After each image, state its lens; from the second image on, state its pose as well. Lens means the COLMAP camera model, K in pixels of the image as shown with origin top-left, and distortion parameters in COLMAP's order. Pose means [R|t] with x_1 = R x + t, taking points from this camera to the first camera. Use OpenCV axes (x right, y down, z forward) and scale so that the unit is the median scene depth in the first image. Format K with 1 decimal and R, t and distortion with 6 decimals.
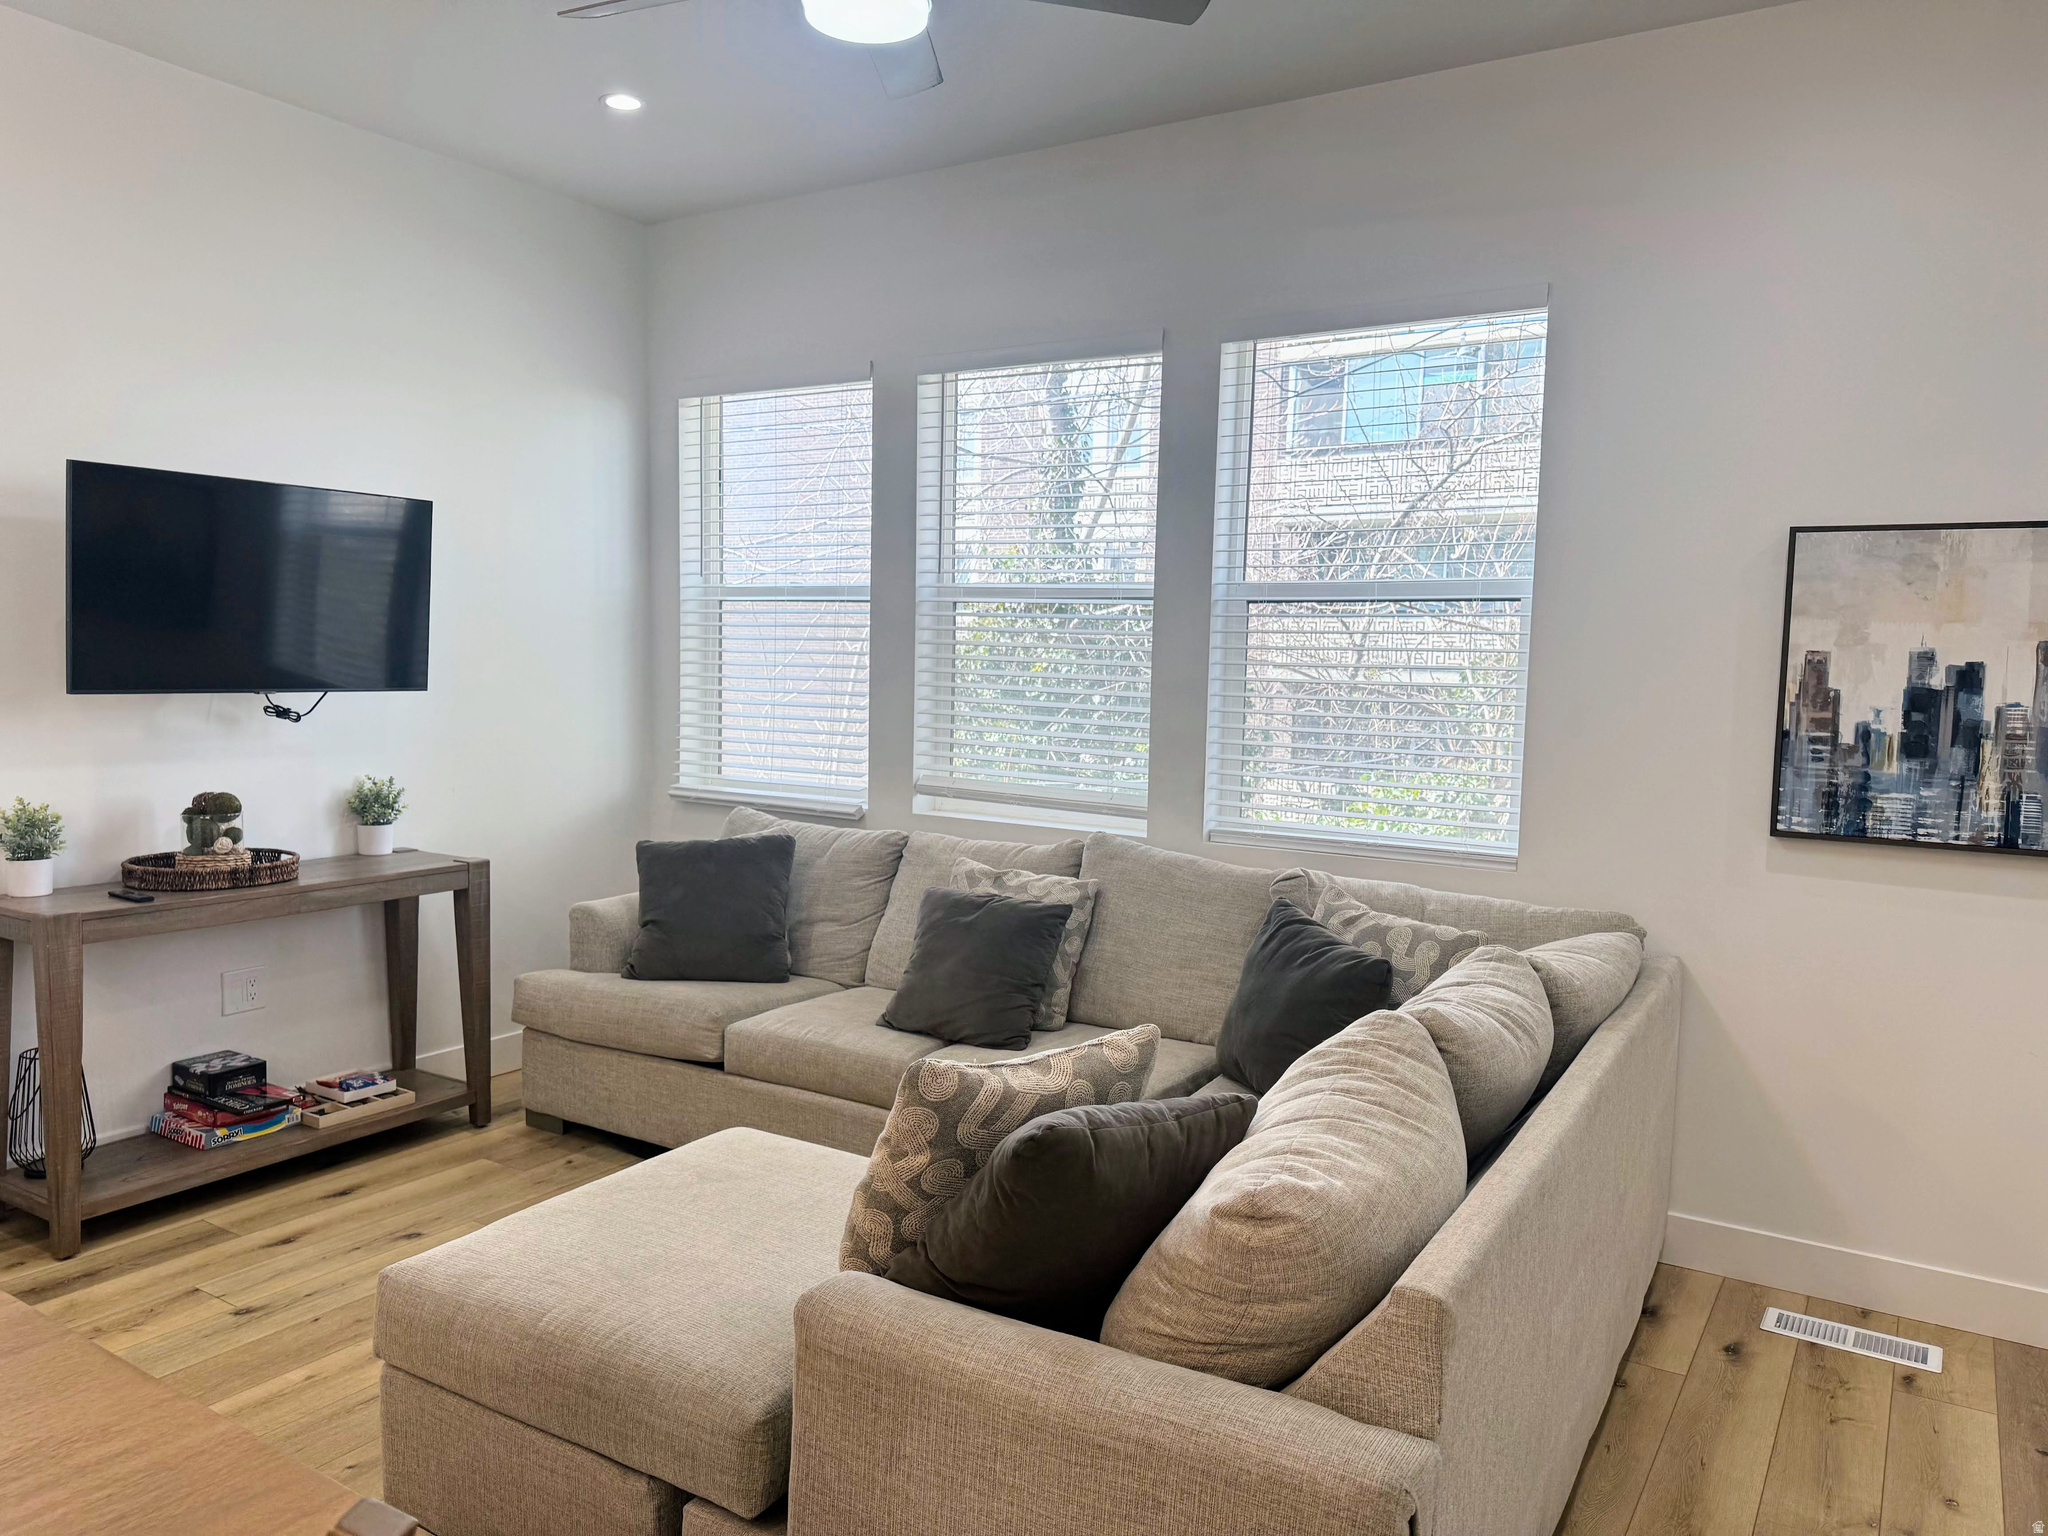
lens RADIAL K [[1411.5, 0, 1031.2], [0, 1411.5, 766.7], [0, 0, 1]] dist [-0.005096, -0.004055]
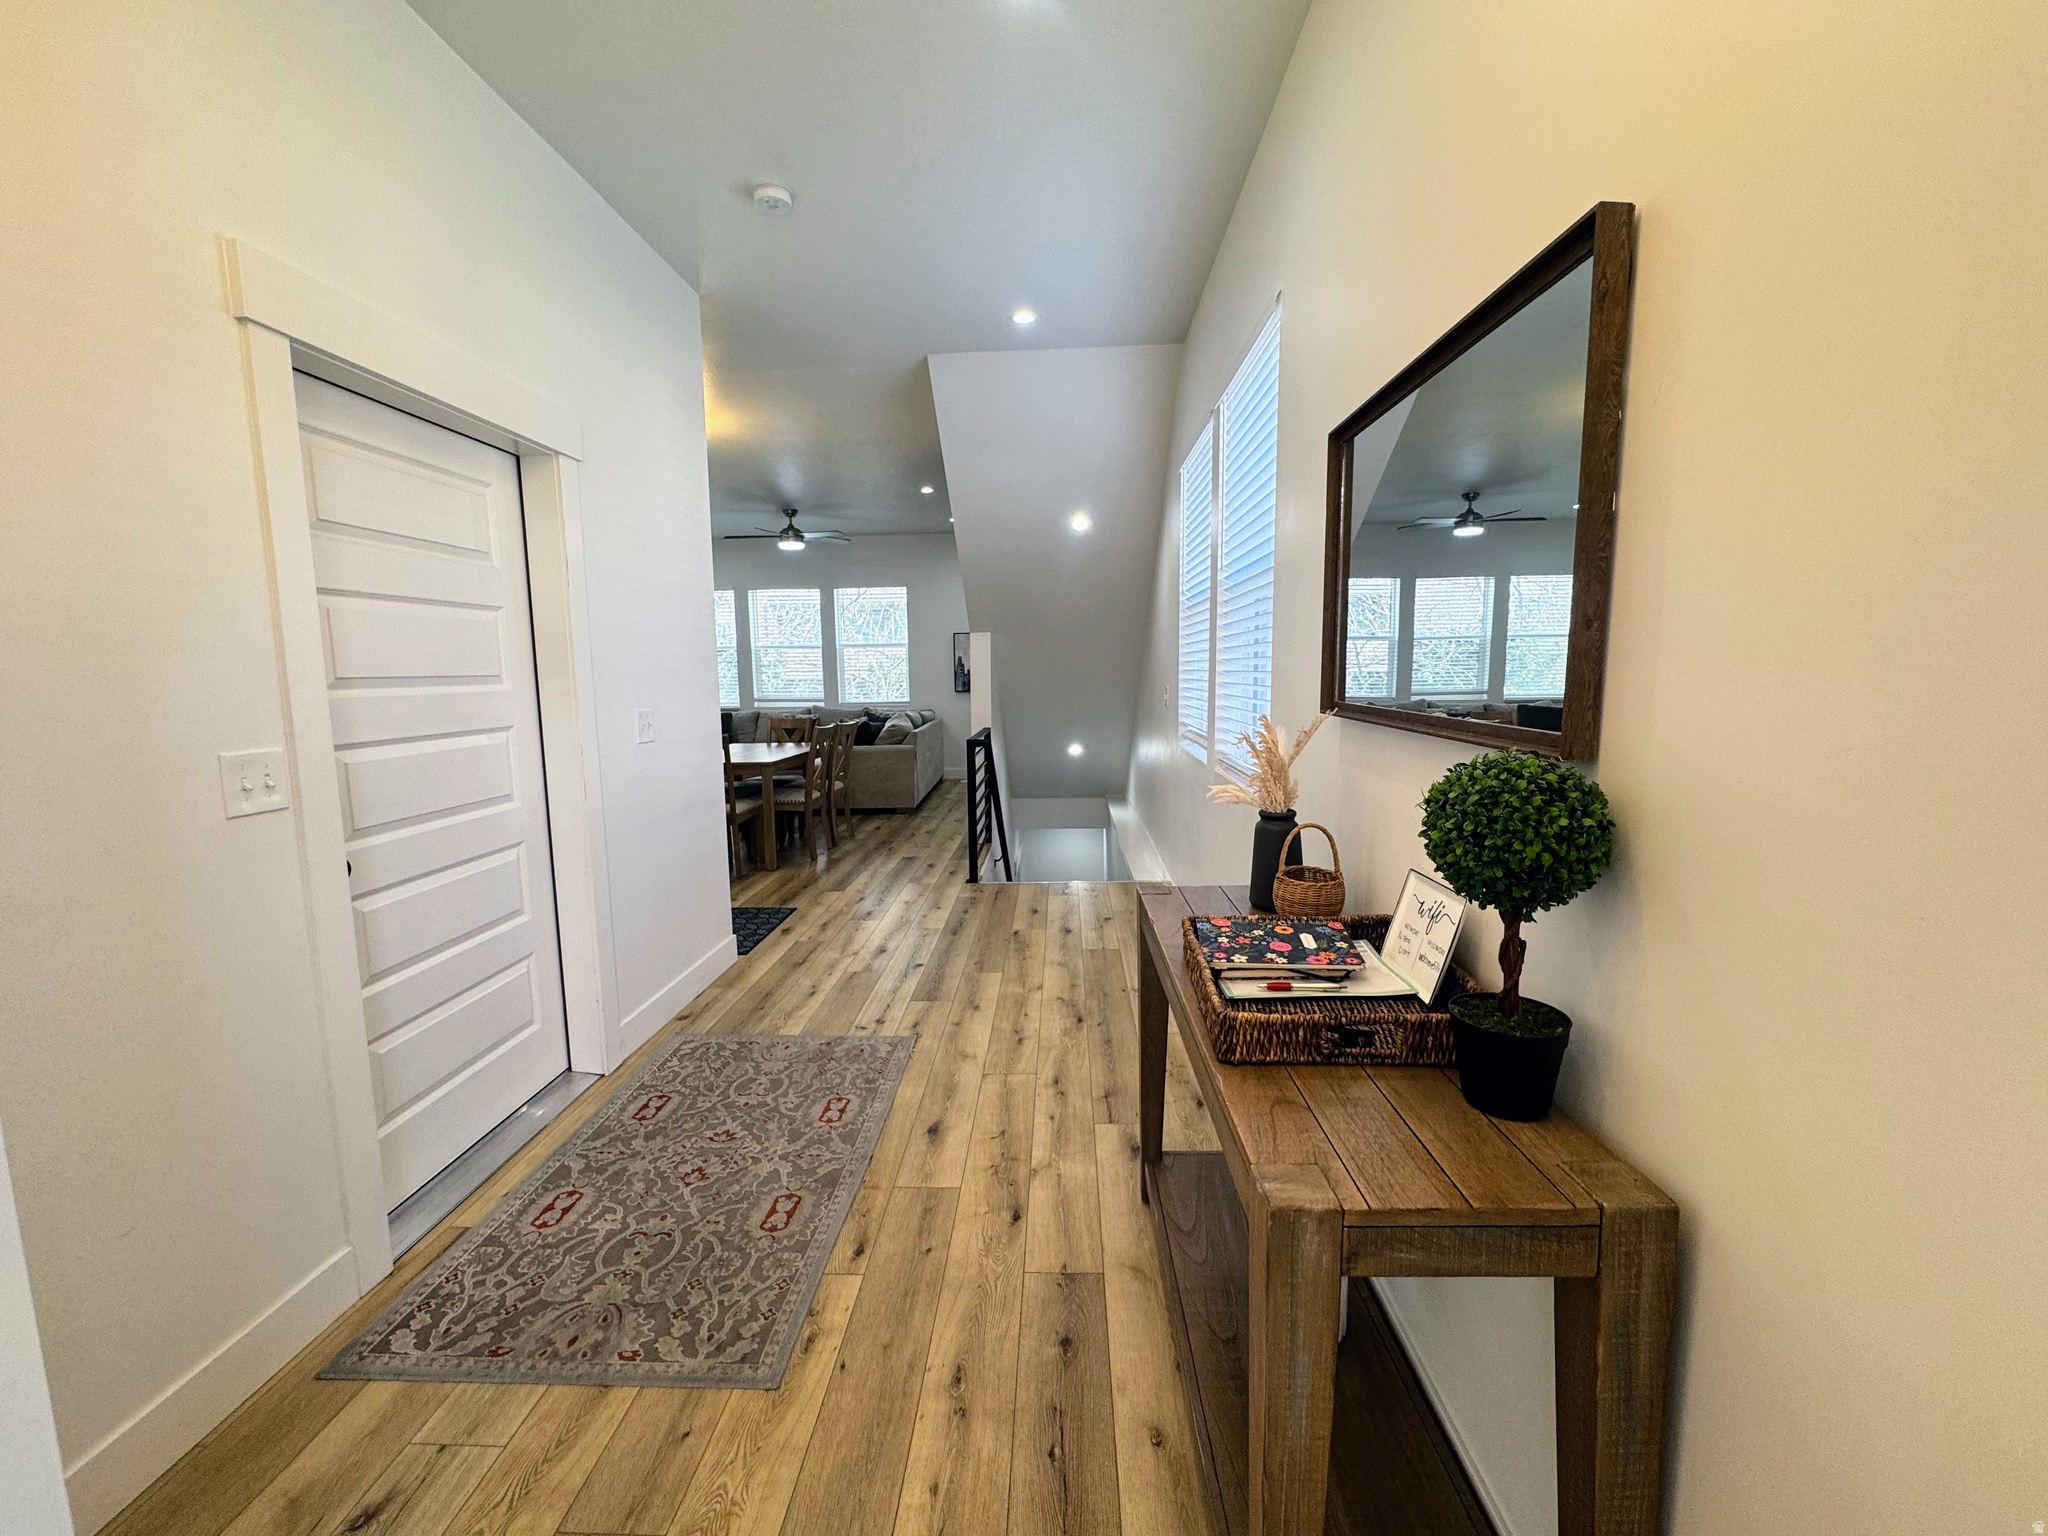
lens RADIAL K [[818.6, 0, 1023.1], [0, 818.6, 767.1], [0, 0, 1]] dist [-0.000761, 0.000503]
pose [[0.869840, -0.099193, 0.483258, -0.665339], [0.075149, 0.994787, 0.068926, 0.118713], [-0.487576, -0.023638, 0.872760, -1.569173]]
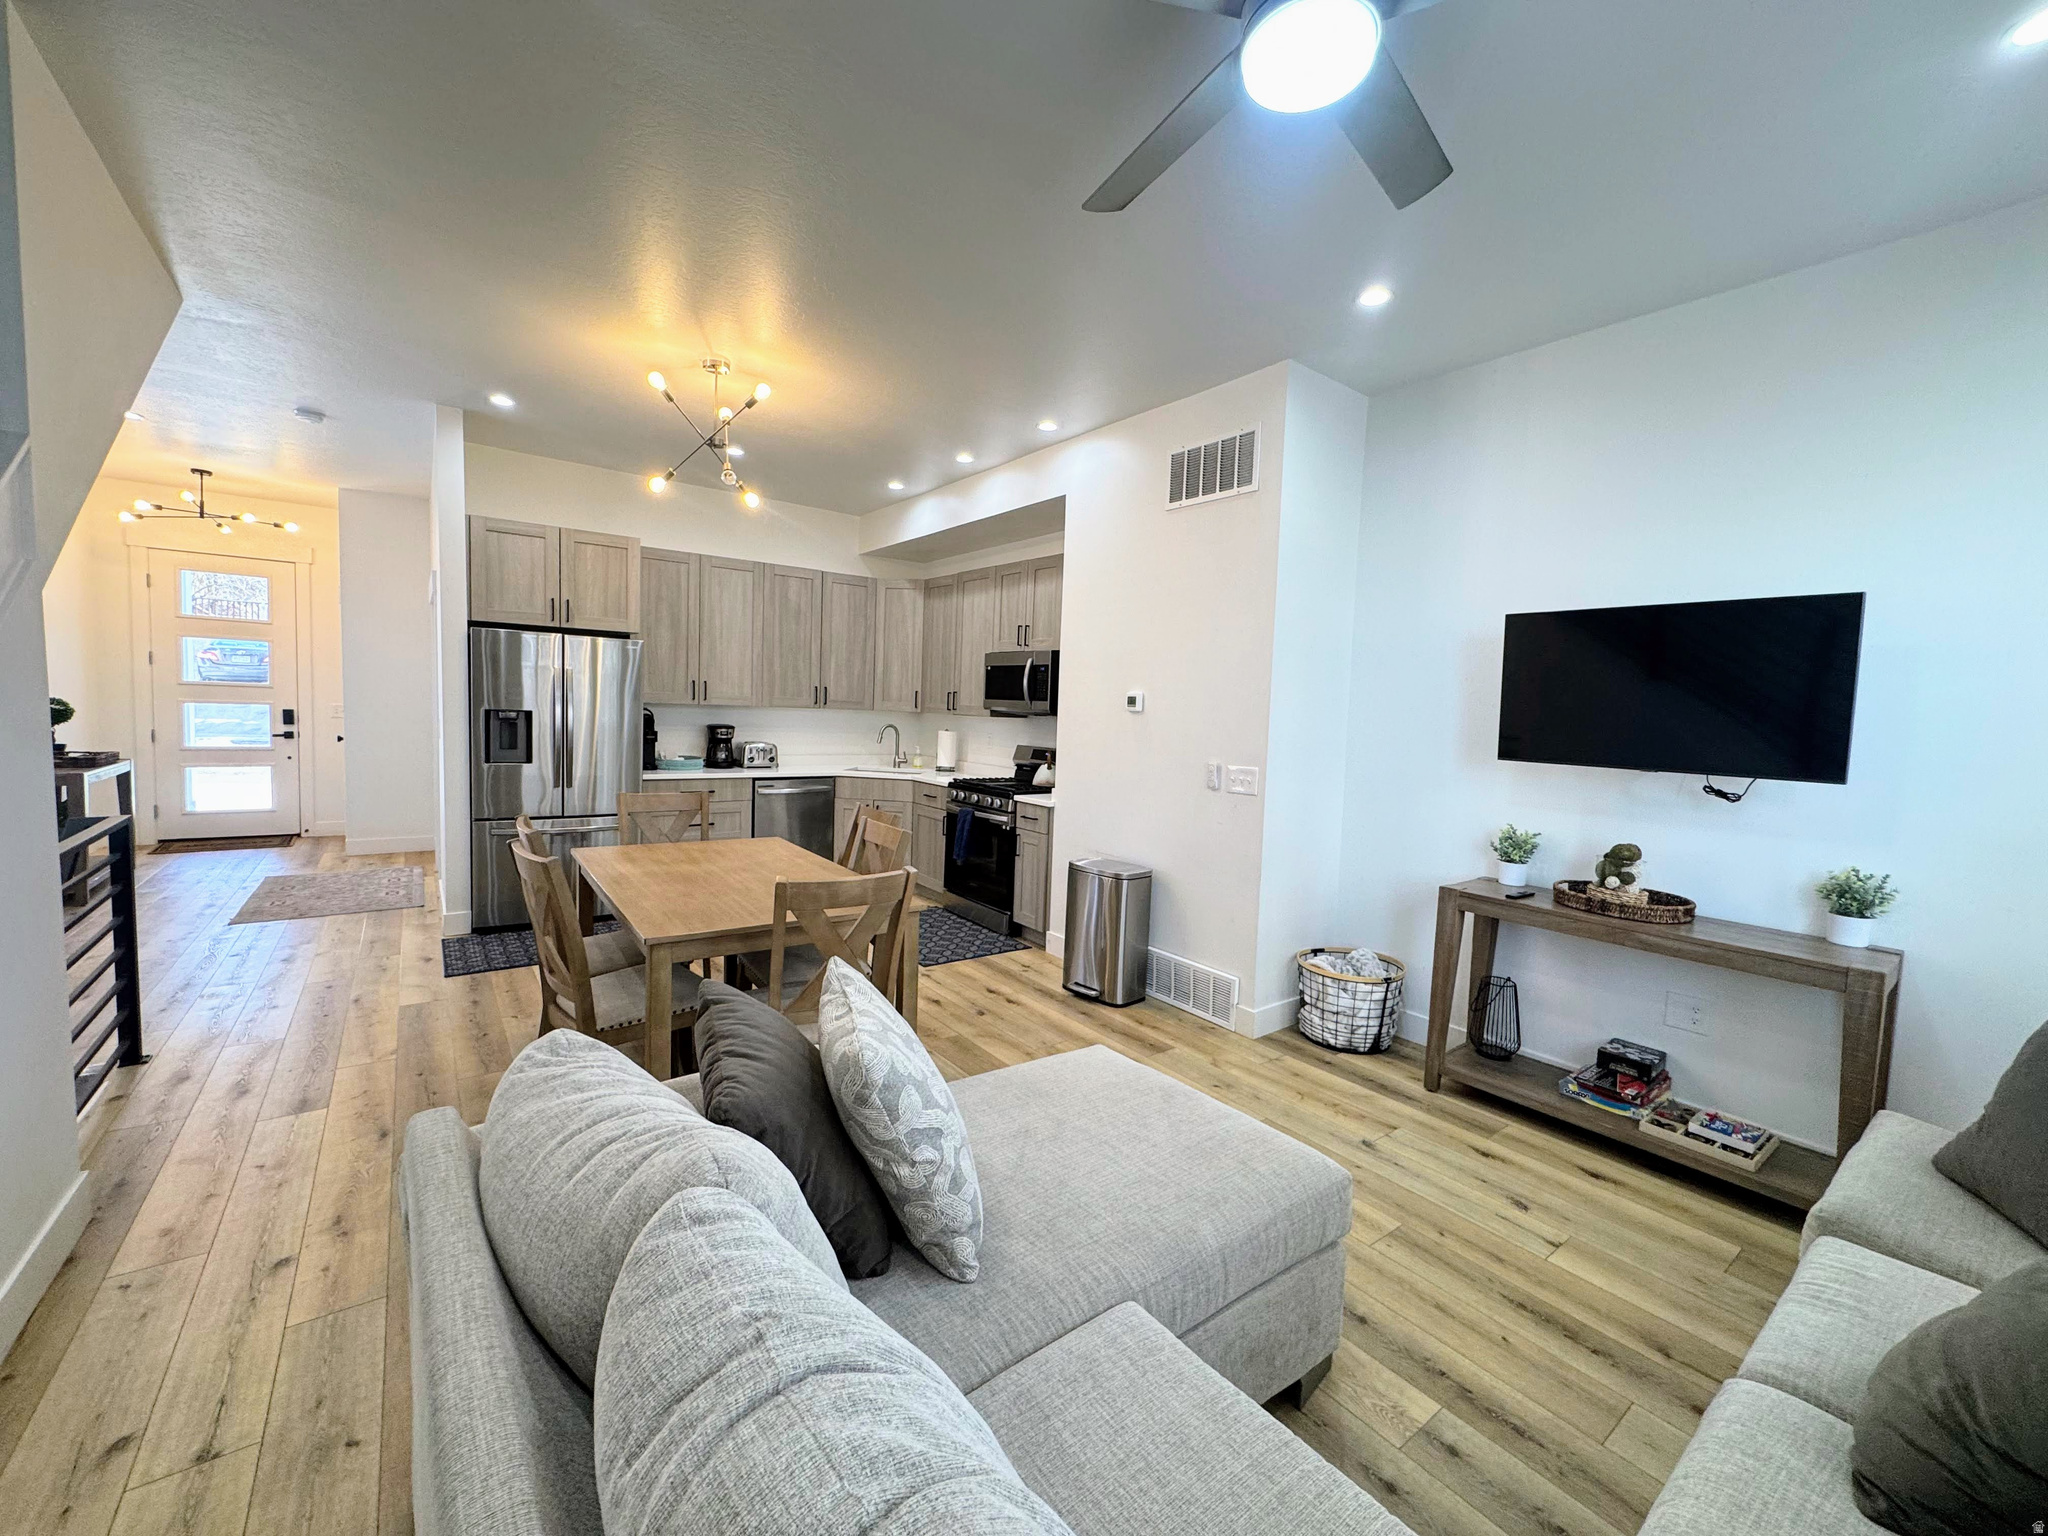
lens RADIAL K [[818.6, 0, 1023.1], [0, 818.6, 767.1], [0, 0, 1]] dist [-0.000761, 0.000503]
pose [[-0.354232, 0.033191, -0.934569, 0.328464], [-0.118703, 0.989690, 0.080141, -0.046011], [0.927593, 0.139324, -0.346640, 0.700780]]
